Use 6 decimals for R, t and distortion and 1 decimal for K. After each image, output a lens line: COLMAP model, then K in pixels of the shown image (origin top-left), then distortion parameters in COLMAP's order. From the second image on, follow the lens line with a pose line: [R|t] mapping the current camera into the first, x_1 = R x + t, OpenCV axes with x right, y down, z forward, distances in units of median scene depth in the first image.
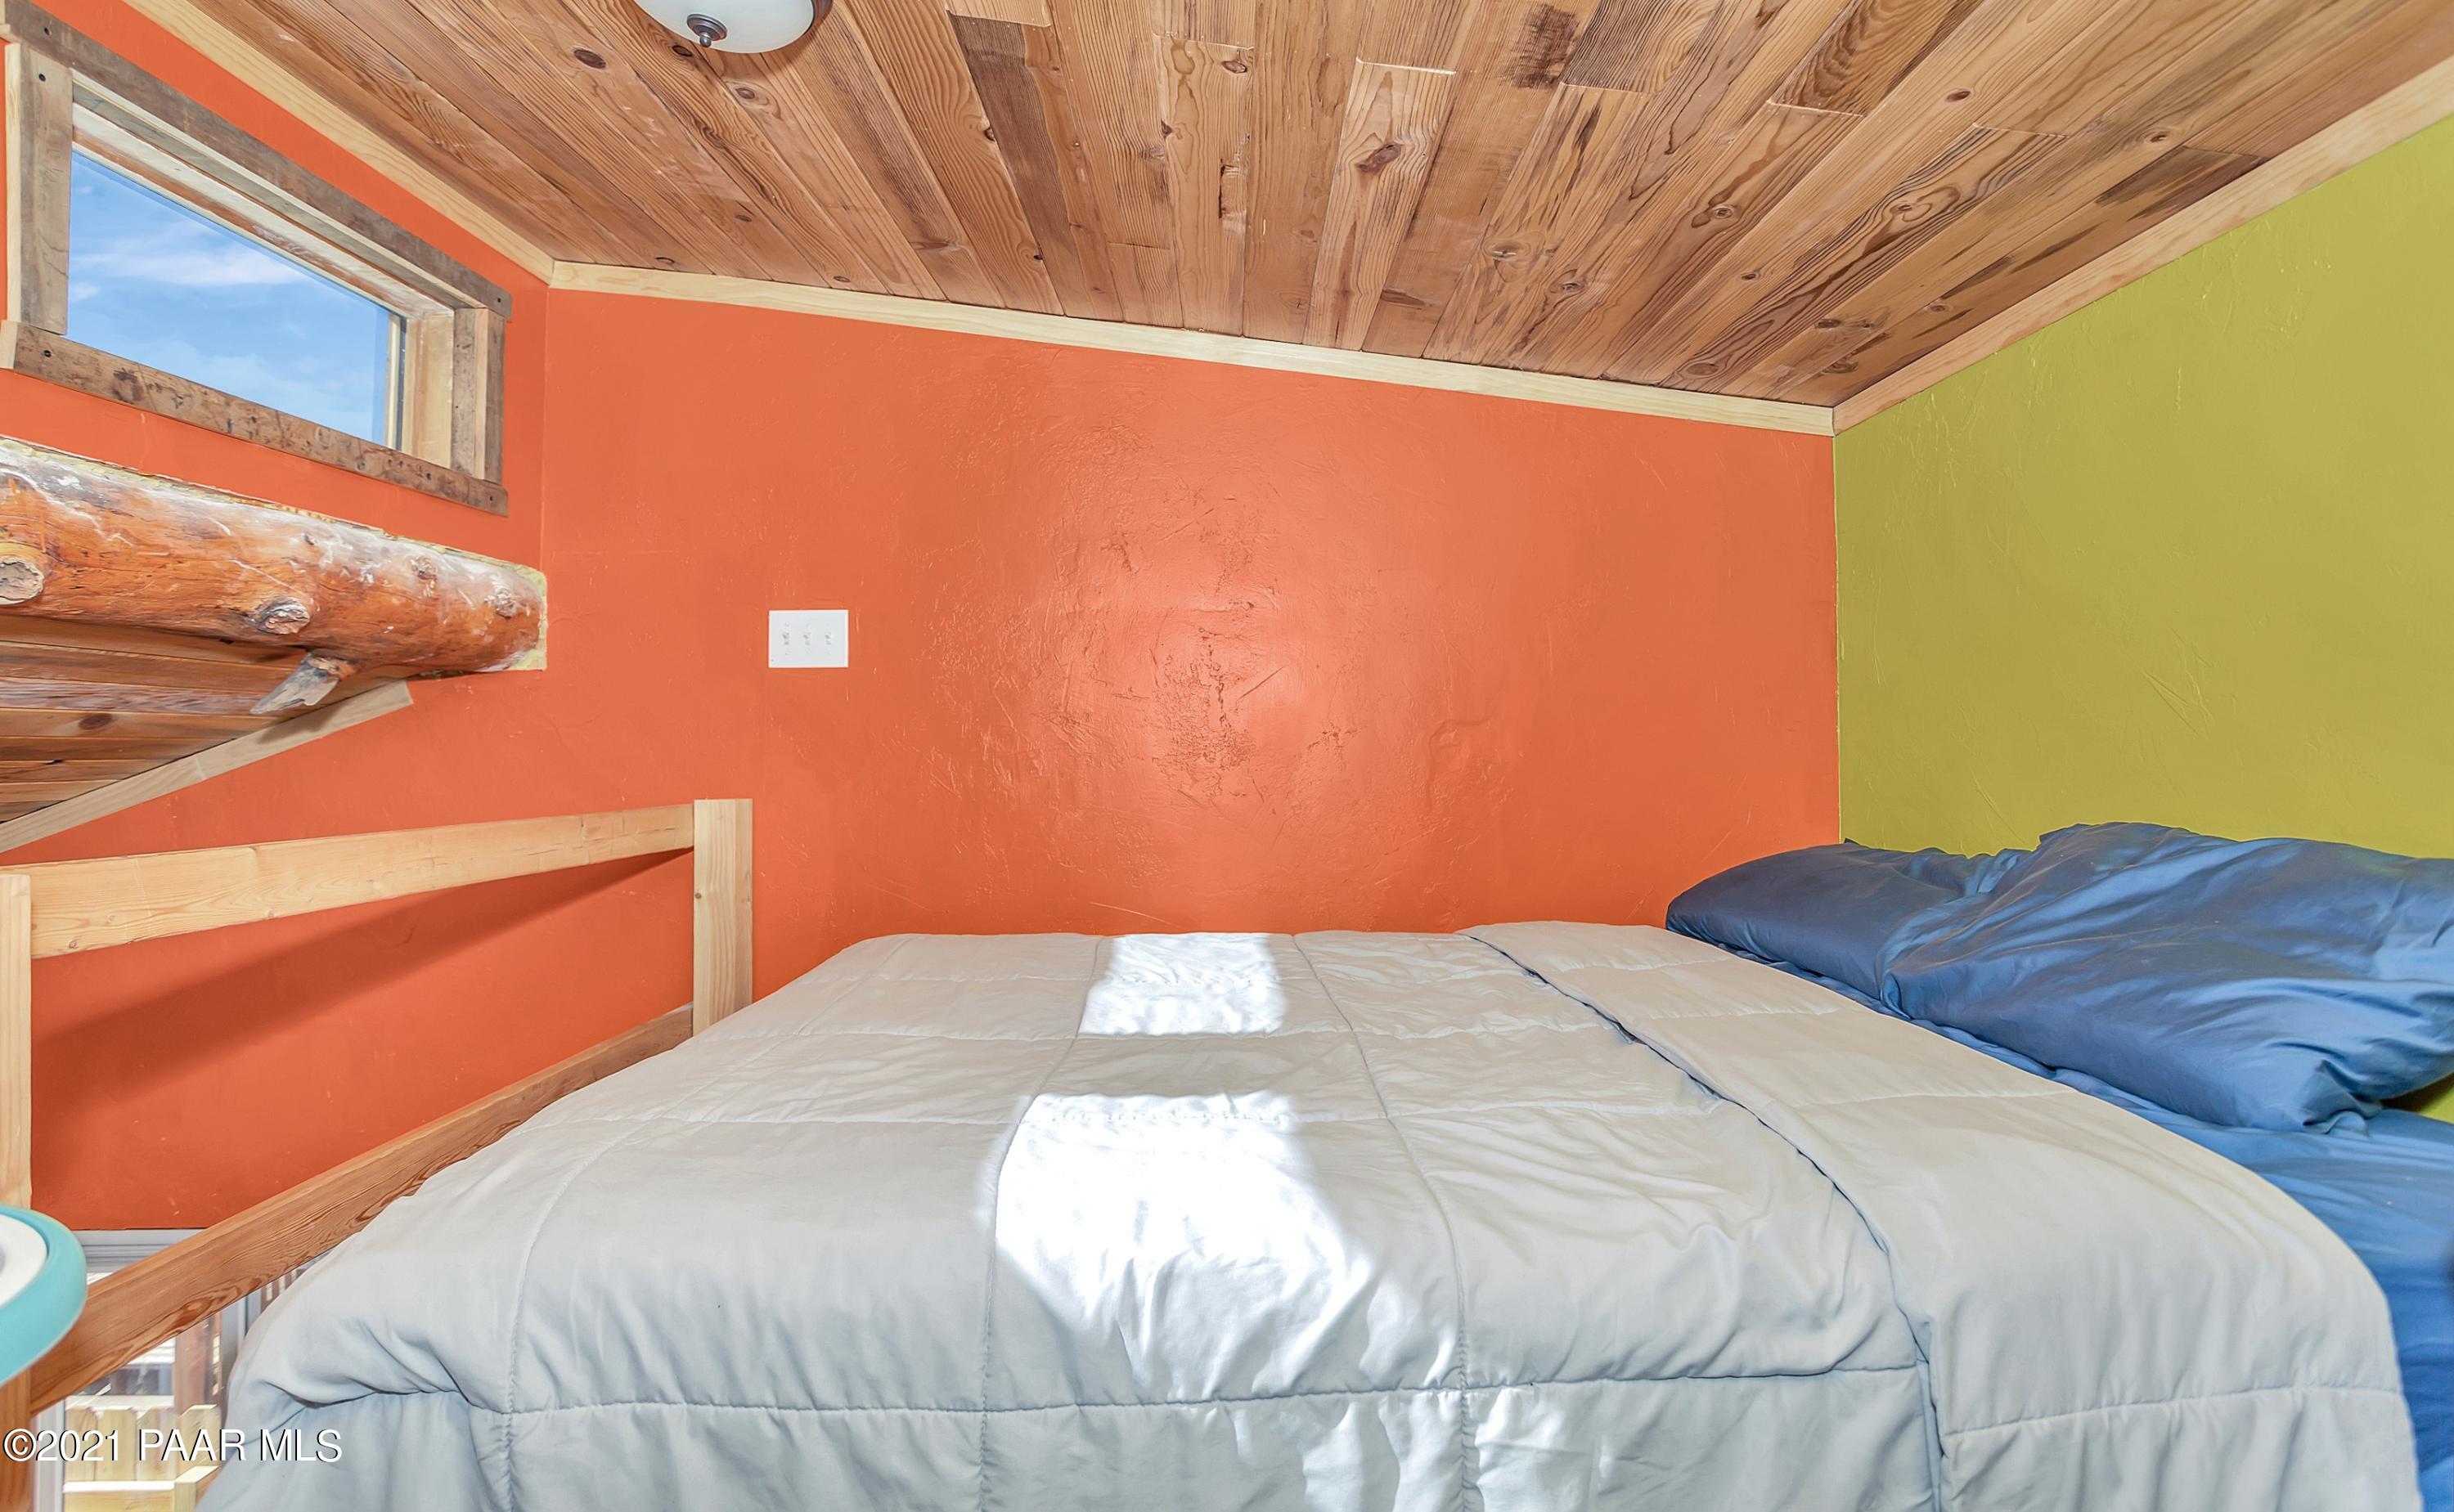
lens RADIAL K [[1159.7, 0, 1227.1], [0, 1159.7, 720.3], [0, 0, 1]] dist [0.002774, -0.000795]
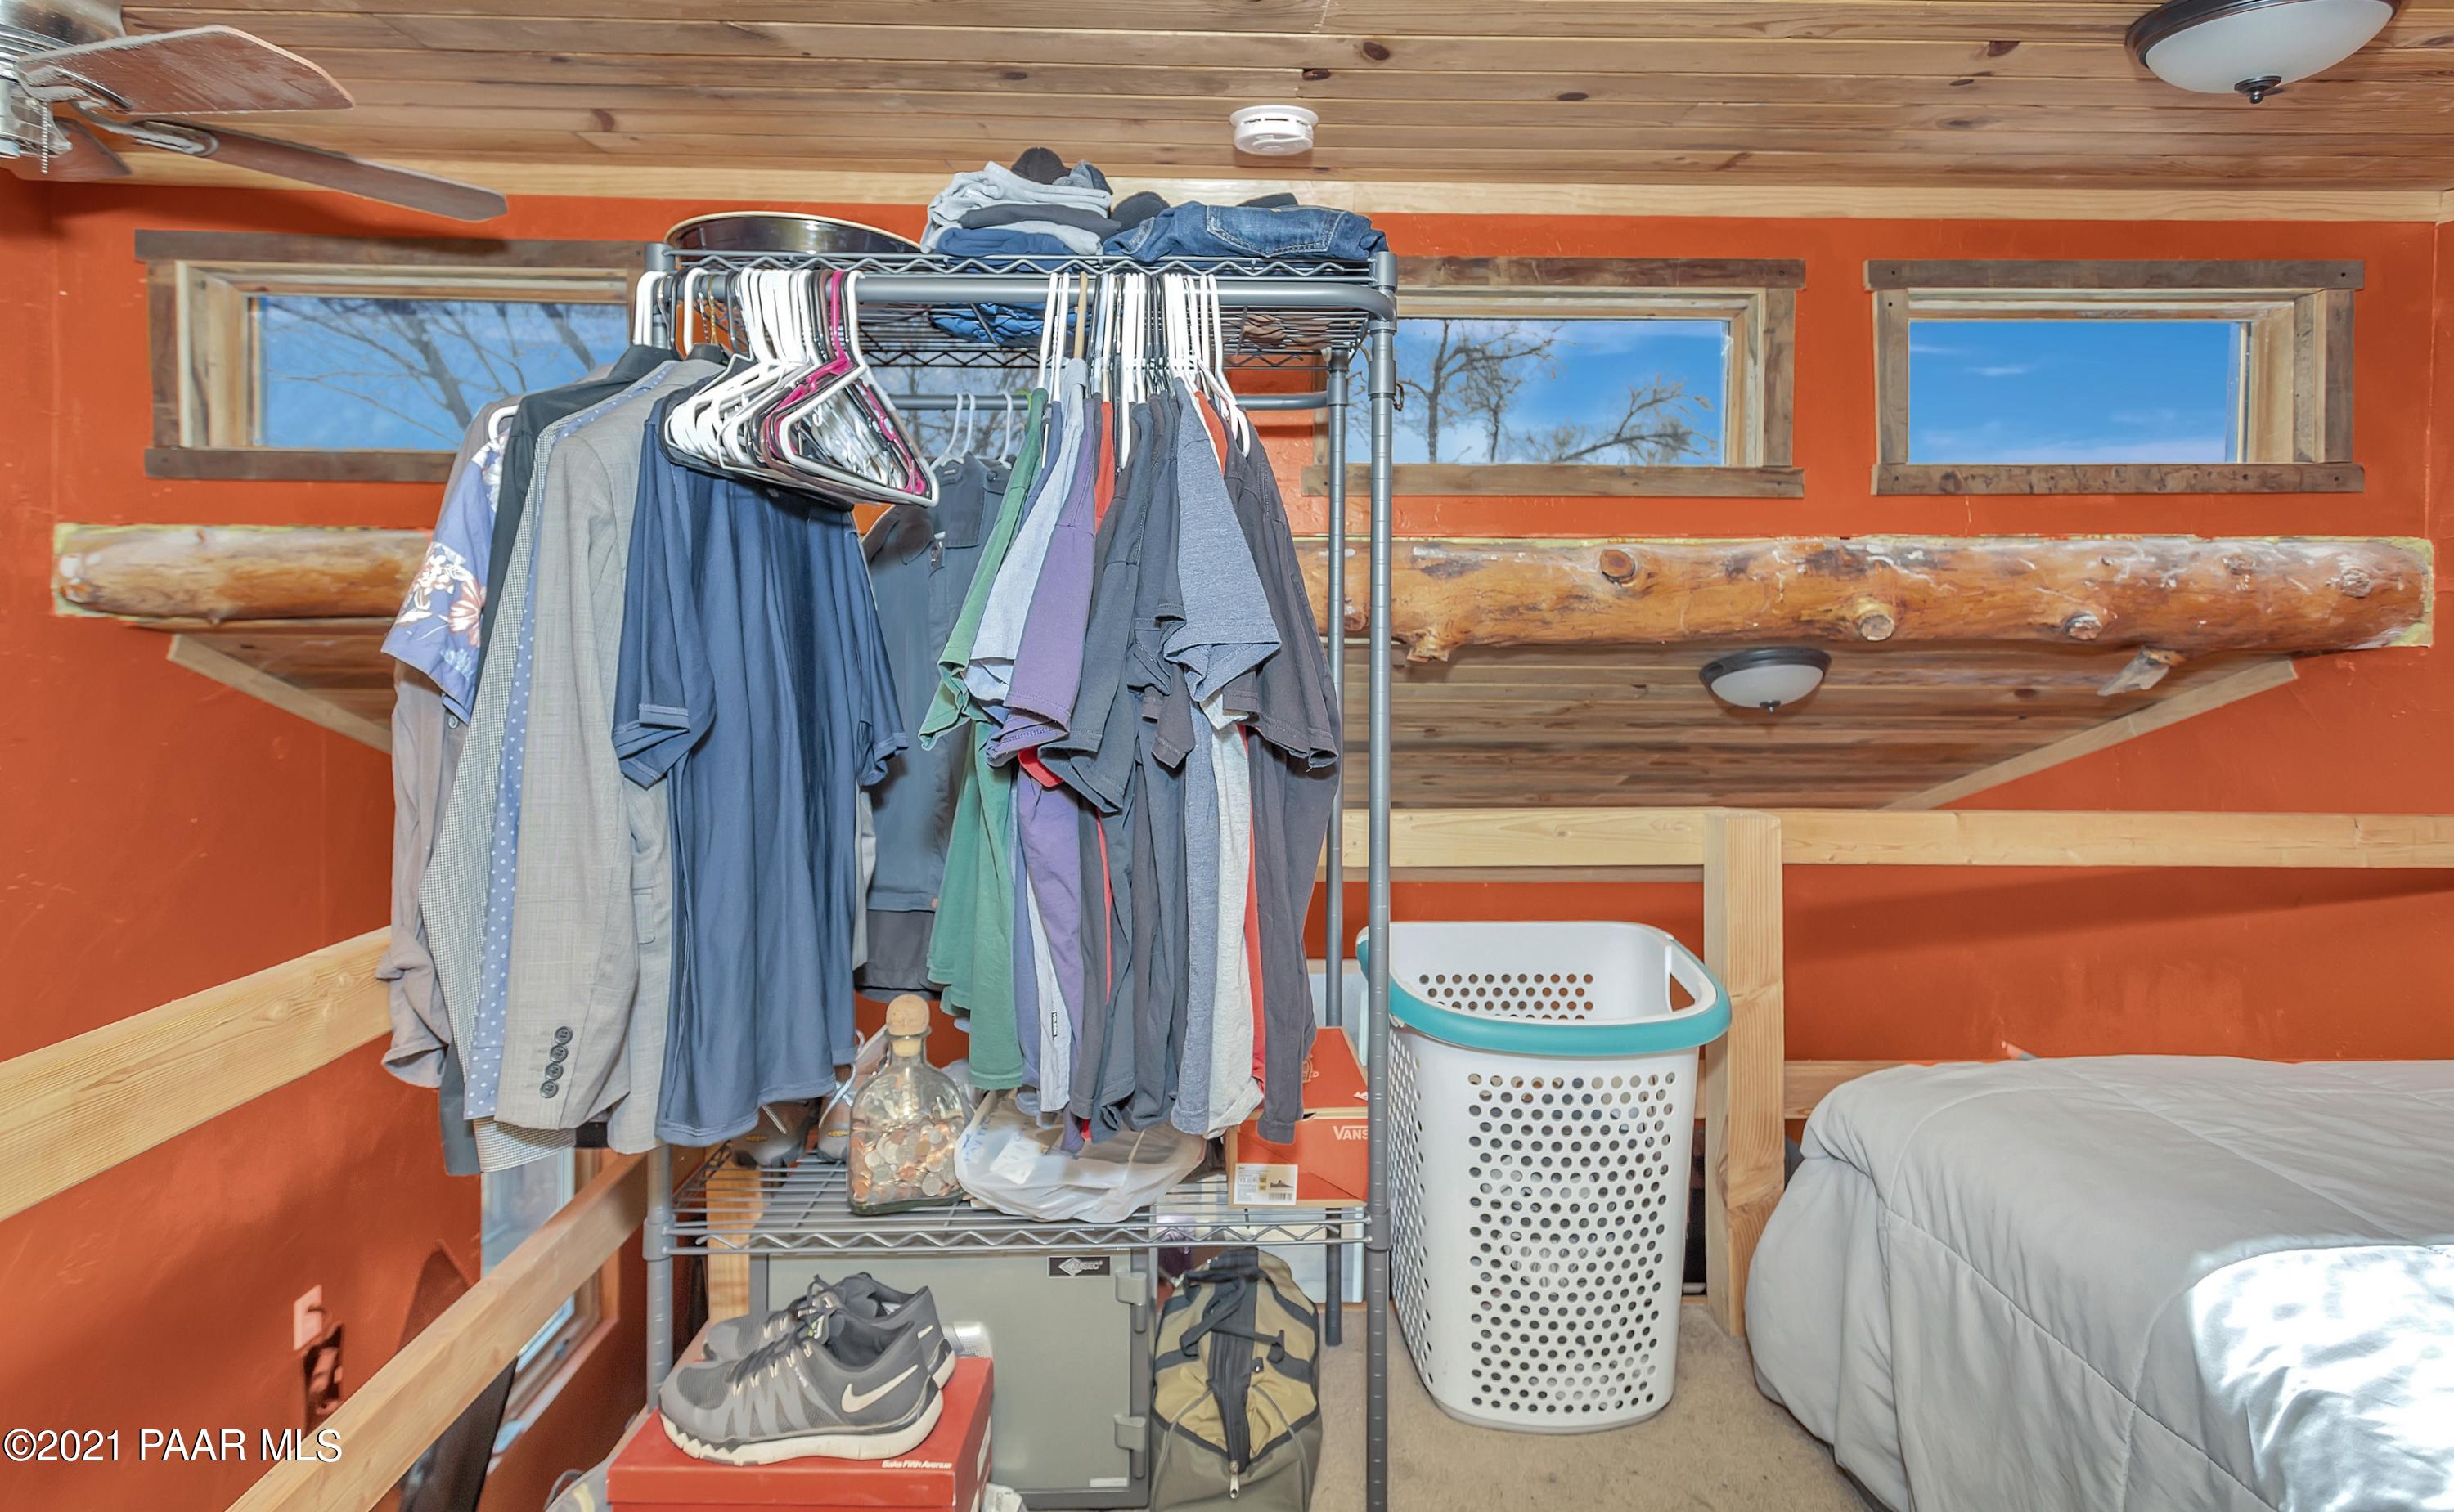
lens RADIAL K [[1159.7, 0, 1227.1], [0, 1159.7, 720.3], [0, 0, 1]] dist [0.002774, -0.000795]
pose [[0.037067, 0.062162, -0.997378, 0.420755], [0.015361, 0.997910, 0.062766, -0.082674], [0.999195, -0.017647, 0.036035, 0.032443]]
